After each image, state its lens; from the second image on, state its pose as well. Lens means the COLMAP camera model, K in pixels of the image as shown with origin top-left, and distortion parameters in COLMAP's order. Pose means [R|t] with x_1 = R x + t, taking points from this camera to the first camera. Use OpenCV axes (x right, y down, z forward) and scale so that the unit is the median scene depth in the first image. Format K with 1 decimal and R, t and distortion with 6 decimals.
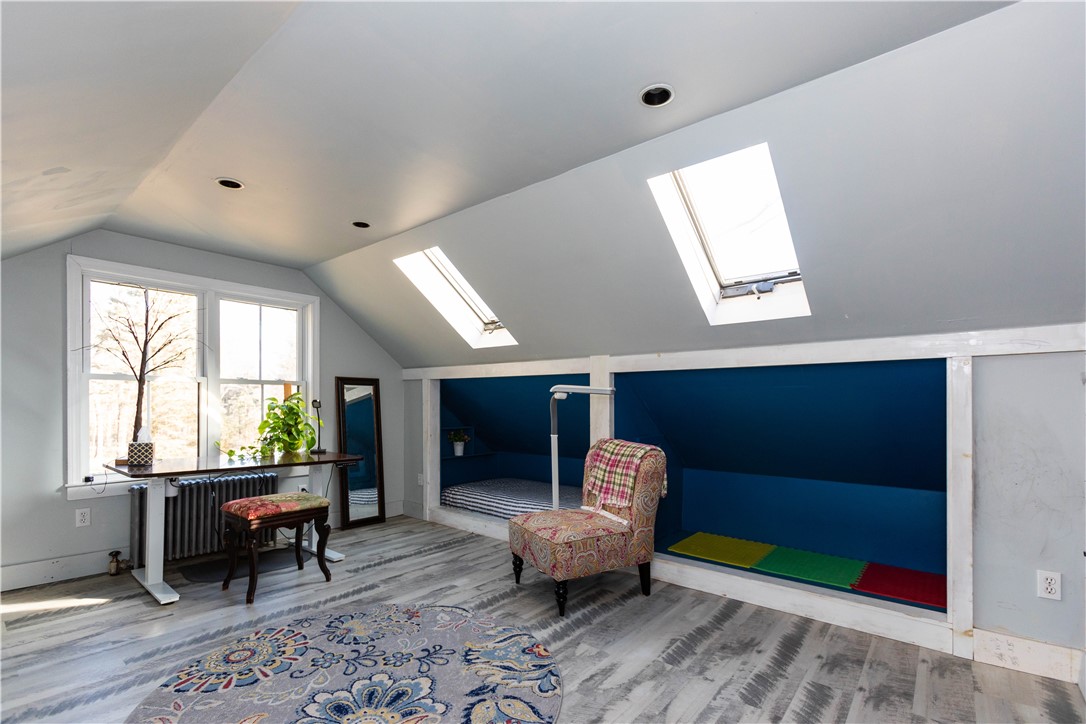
lens RADIAL K [[488.8, 0, 543.8], [0, 488.8, 396.5], [0, 0, 1]] dist [-0.013259, 0.010219]
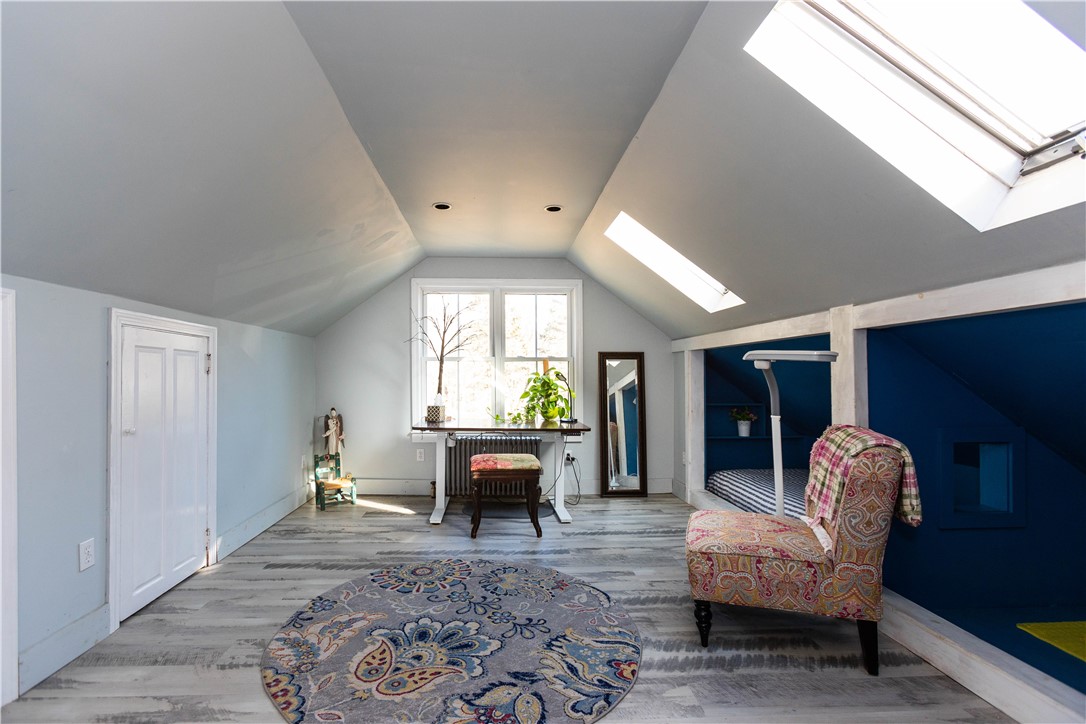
lens RADIAL K [[498.9, 0, 543.0], [0, 498.9, 362.0], [0, 0, 1]] dist [0.000346, 0.000768]
pose [[0.675996, -0.028714, -0.736346, 0.415532], [0.014785, 0.999568, -0.025406, 0.010432], [0.736757, 0.006287, 0.676128, 0.239665]]
